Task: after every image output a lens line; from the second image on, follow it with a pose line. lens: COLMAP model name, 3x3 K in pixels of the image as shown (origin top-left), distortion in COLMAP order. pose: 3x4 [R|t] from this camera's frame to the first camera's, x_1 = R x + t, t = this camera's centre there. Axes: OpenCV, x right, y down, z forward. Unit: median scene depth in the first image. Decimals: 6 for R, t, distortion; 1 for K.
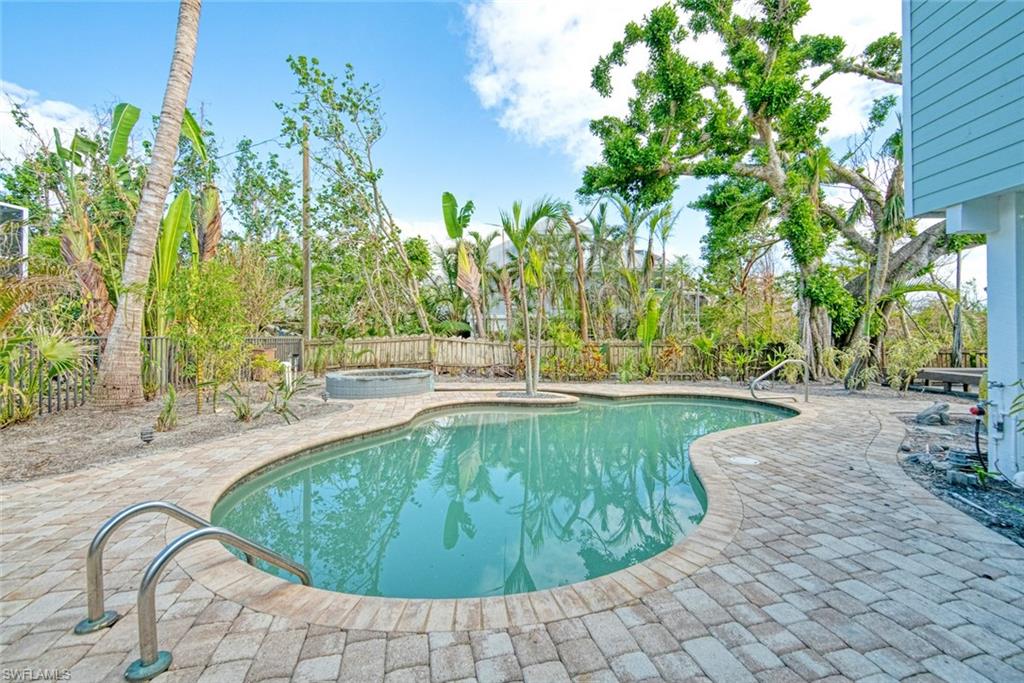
lens RADIAL K [[411.7, 0, 520.3], [0, 411.7, 332.1], [0, 0, 1]] dist [-0.000786, 0.000527]
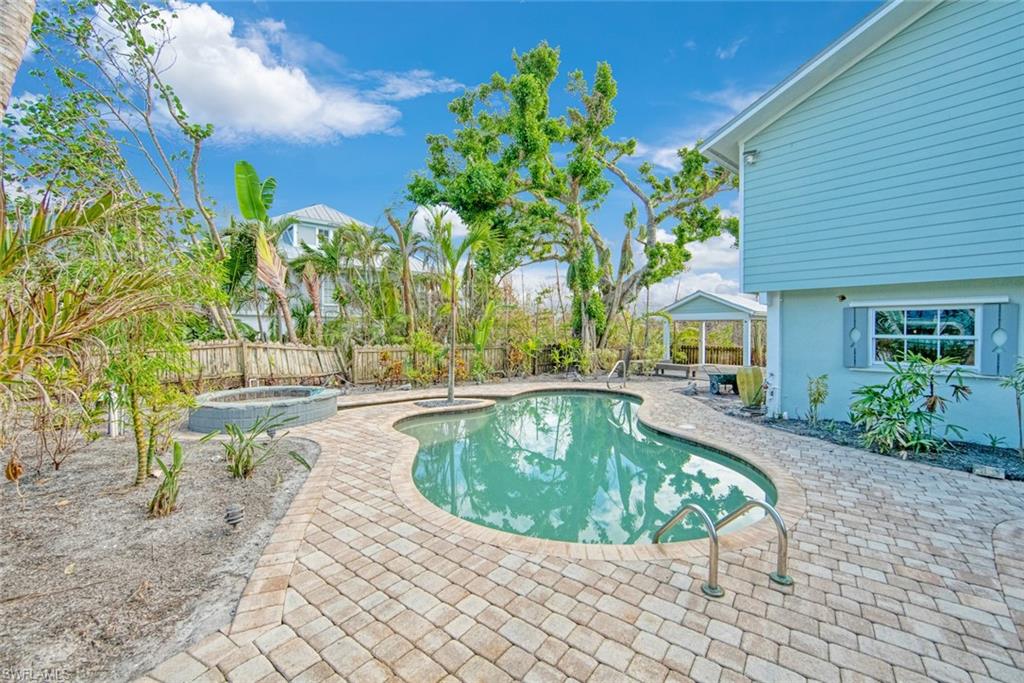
lens RADIAL K [[411.7, 0, 520.3], [0, 411.7, 332.1], [0, 0, 1]] dist [-0.000786, 0.000527]
pose [[0.767552, 0.003334, 0.640978, -0.389293], [-0.013104, 0.999859, 0.010490, -0.031890], [-0.640853, -0.016451, 0.767487, 0.050003]]
